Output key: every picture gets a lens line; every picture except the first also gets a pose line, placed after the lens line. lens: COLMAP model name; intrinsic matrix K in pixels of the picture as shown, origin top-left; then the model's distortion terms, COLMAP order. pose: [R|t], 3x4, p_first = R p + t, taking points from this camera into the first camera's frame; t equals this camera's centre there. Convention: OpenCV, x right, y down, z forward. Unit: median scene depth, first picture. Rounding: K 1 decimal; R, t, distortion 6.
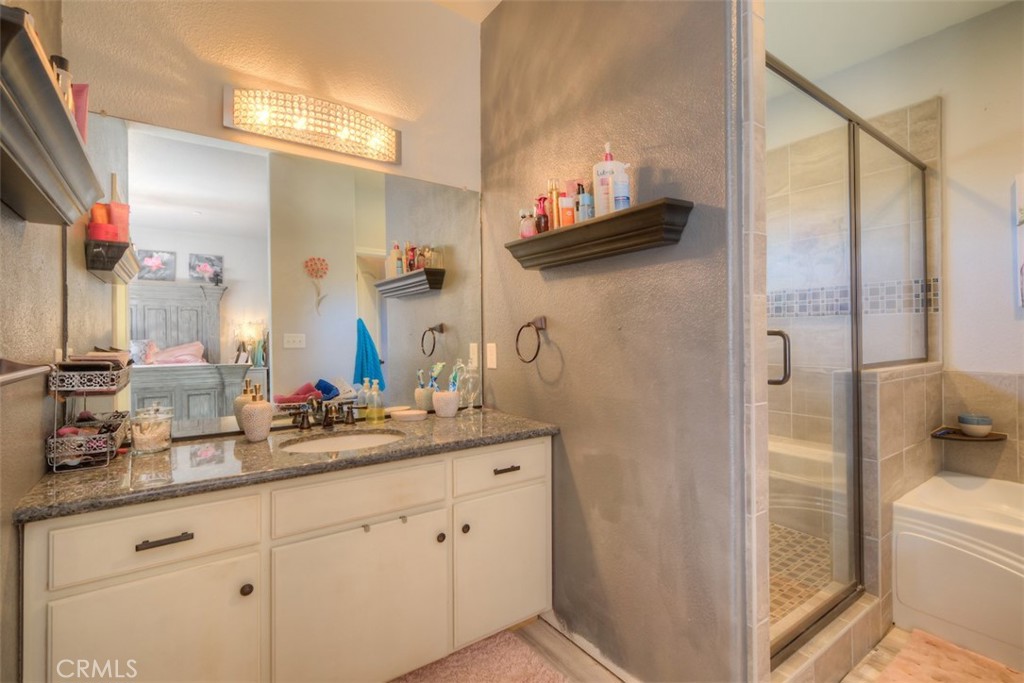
lens RADIAL K [[473.1, 0, 529.1], [0, 473.1, 332.1], [0, 0, 1]] dist [-0.004595, 0.003536]
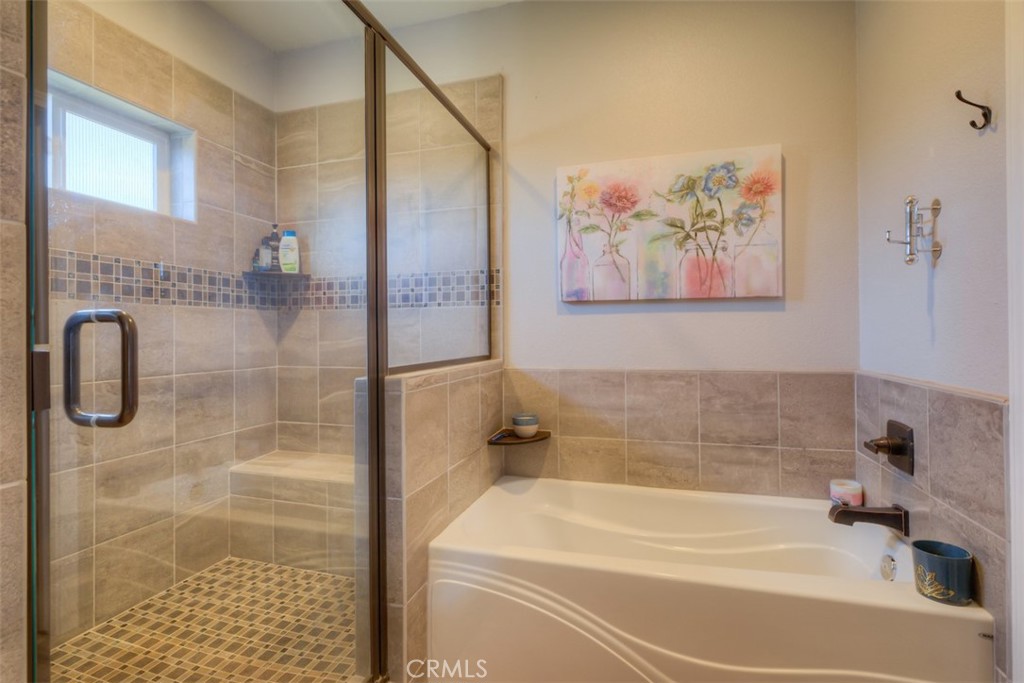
lens RADIAL K [[473.1, 0, 518.6], [0, 473.1, 329.4], [0, 0, 1]] dist [-0.004595, 0.003536]
pose [[0.802840, 0.005773, 0.596166, 0.343568], [-0.002742, 0.999978, -0.005991, 0.009839], [-0.596188, 0.003175, 0.802839, 0.232428]]
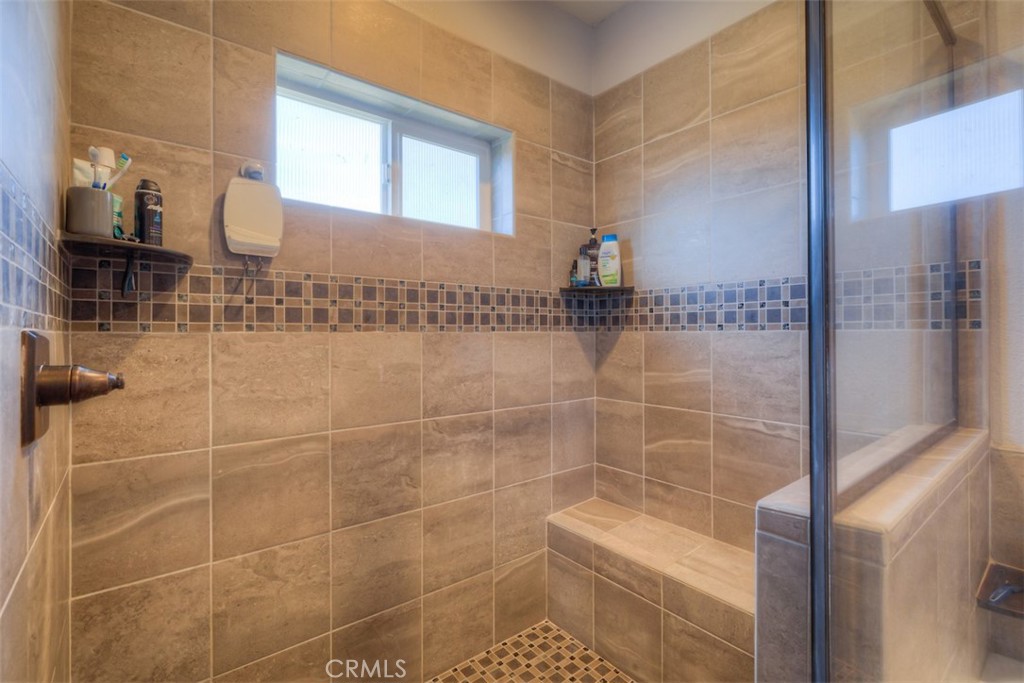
lens RADIAL K [[473.1, 0, 521.6], [0, 473.1, 330.5], [0, 0, 1]] dist [-0.004595, 0.003536]
pose [[0.999384, 0.004984, 0.034727, 0.370839], [-0.004962, 0.999987, -0.000716, -0.038419], [-0.034731, 0.000543, 0.999397, 0.524673]]
